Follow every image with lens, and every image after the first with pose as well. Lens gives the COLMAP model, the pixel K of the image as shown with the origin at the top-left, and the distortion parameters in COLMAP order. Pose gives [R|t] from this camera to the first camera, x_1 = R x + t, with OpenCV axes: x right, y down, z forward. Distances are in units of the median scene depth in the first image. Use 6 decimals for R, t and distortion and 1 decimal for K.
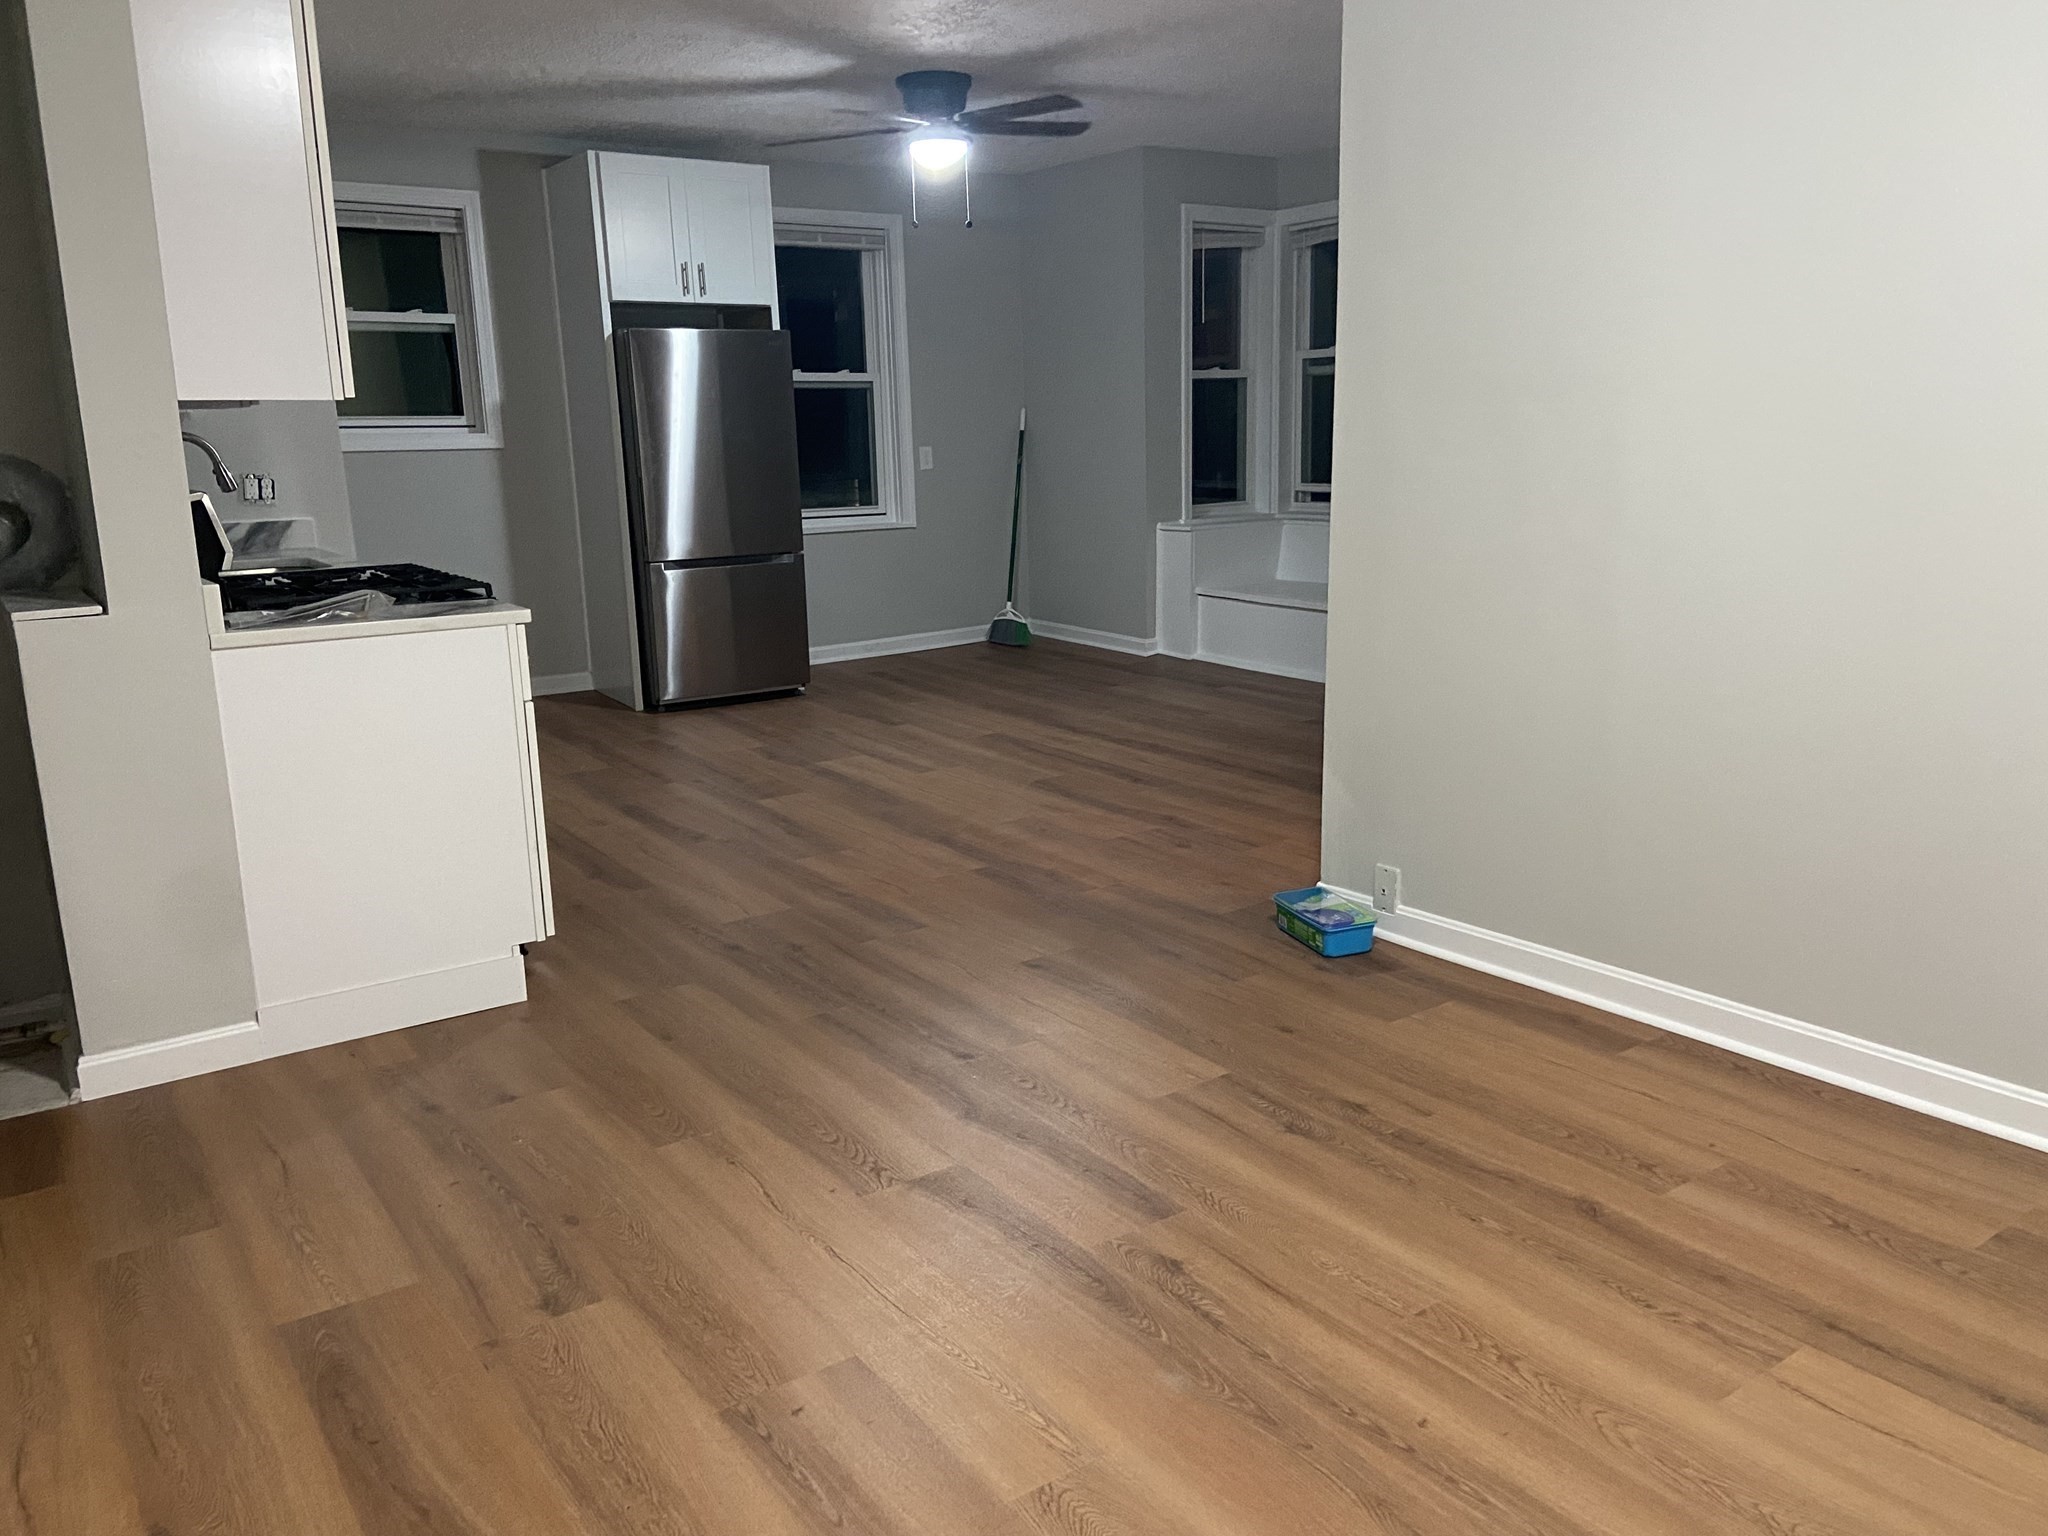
lens RADIAL K [[1540.4, 0, 1025.9], [0, 1540.4, 744.3], [0, 0, 1]] dist [0.108788, -0.146296]
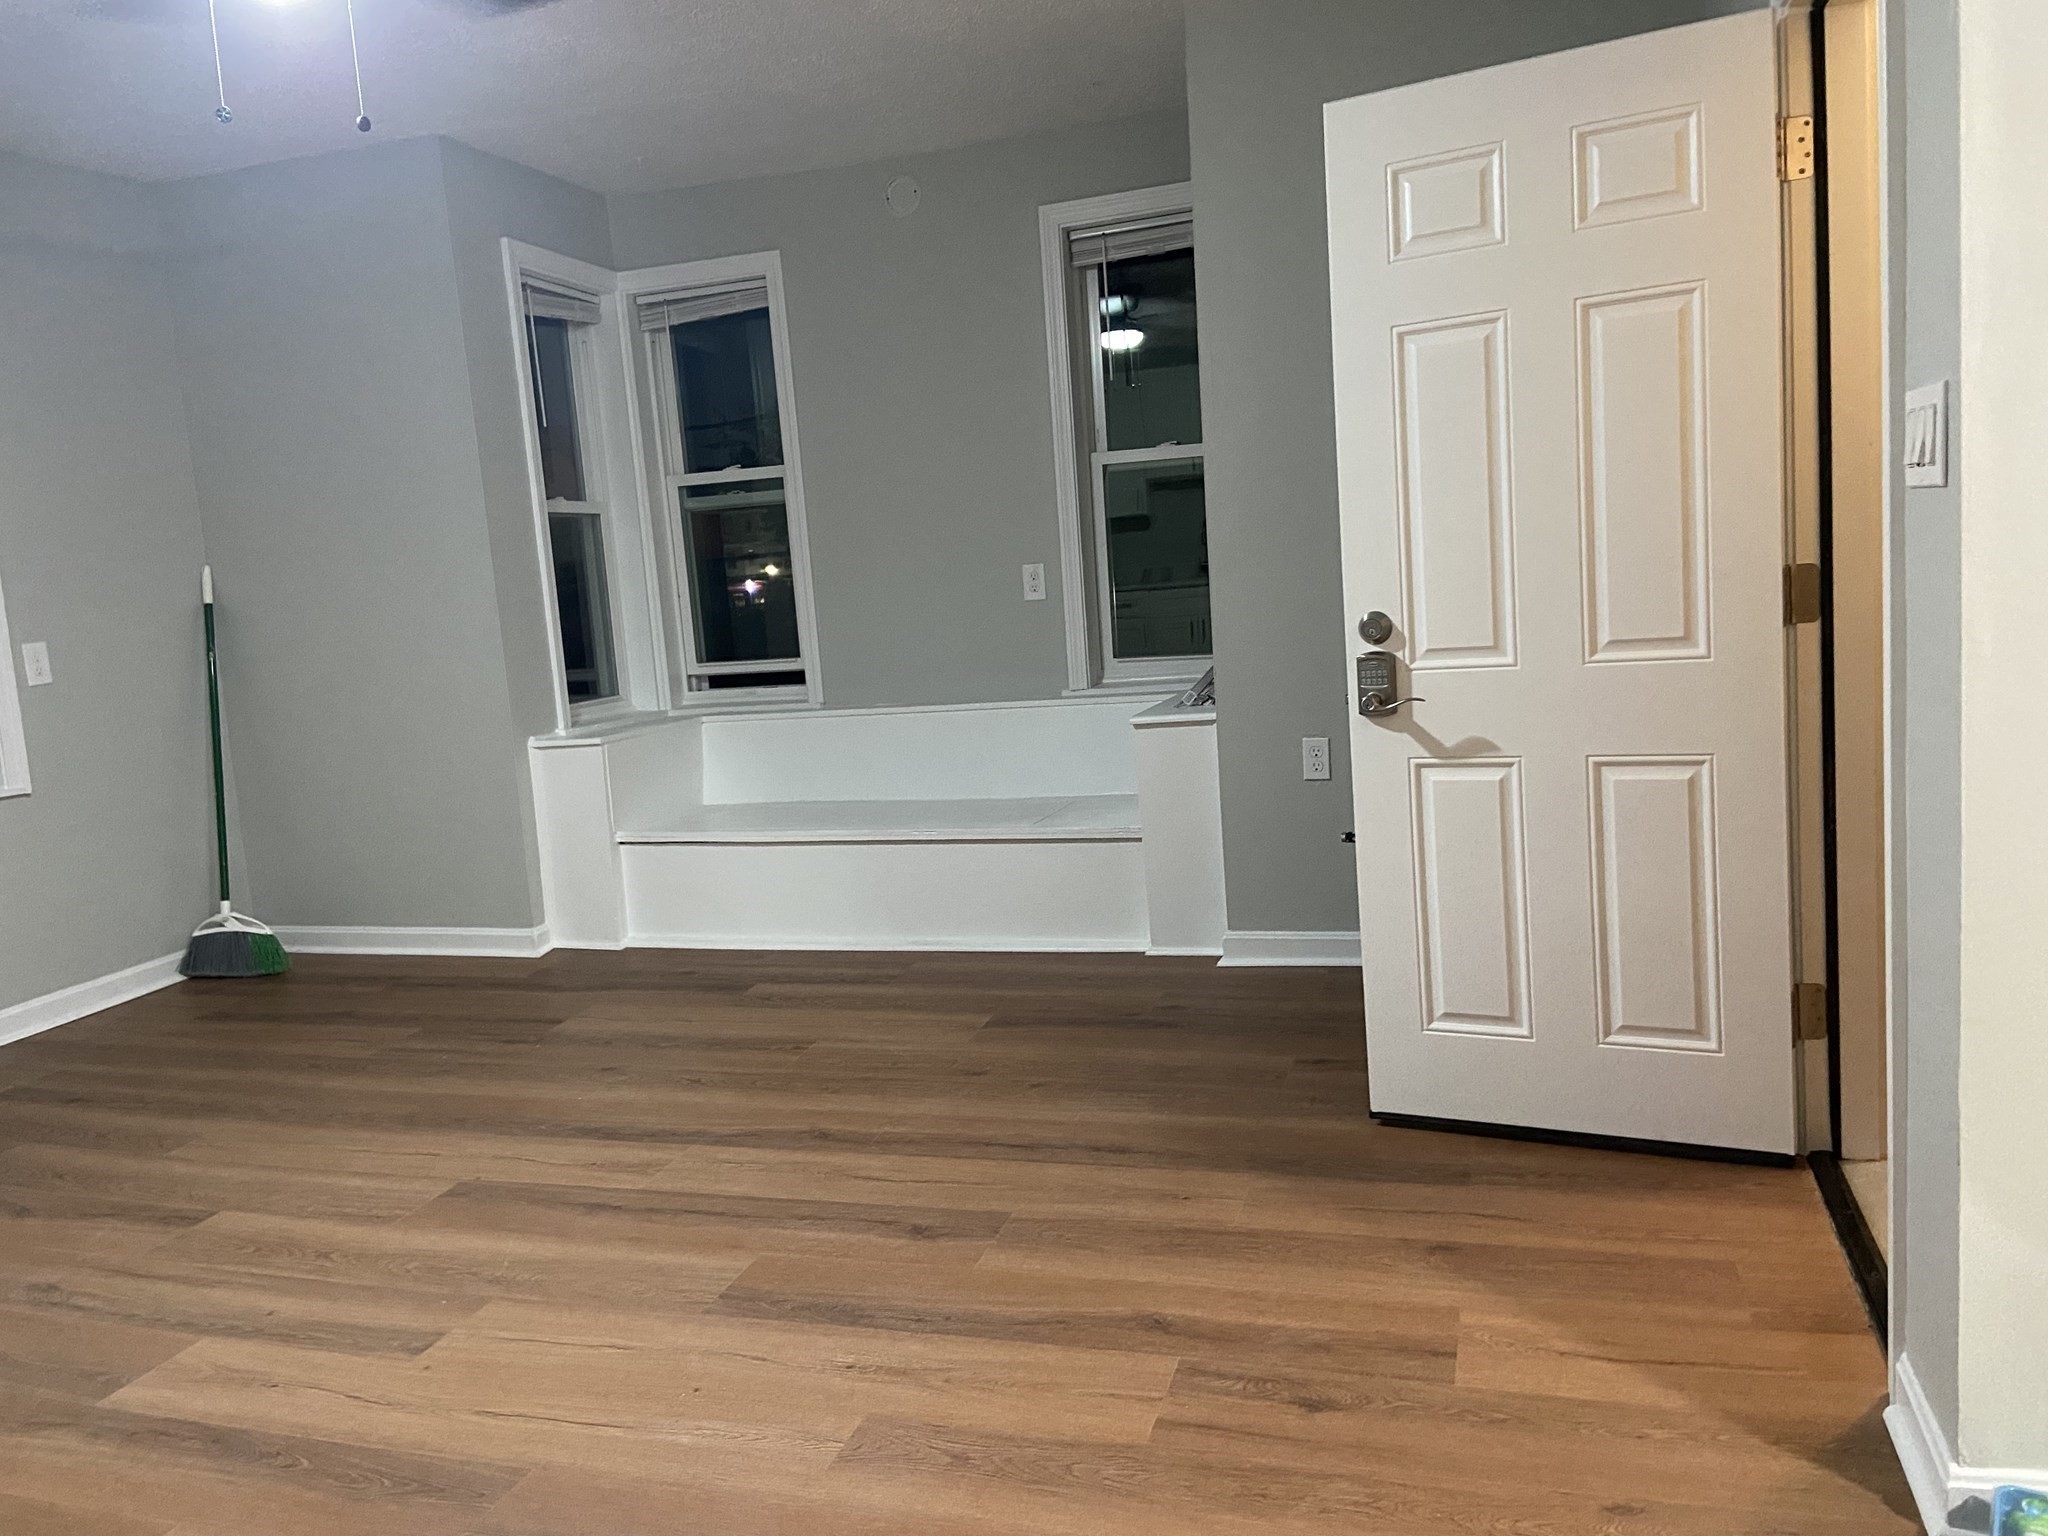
lens RADIAL K [[1540.4, 0, 1025.9], [0, 1540.4, 744.3], [0, 0, 1]] dist [0.108788, -0.146296]
pose [[0.790212, -0.100787, 0.604489, -0.148941], [0.178104, 0.981578, -0.069166, -0.071272], [-0.586382, 0.162318, 0.793605, 0.447019]]
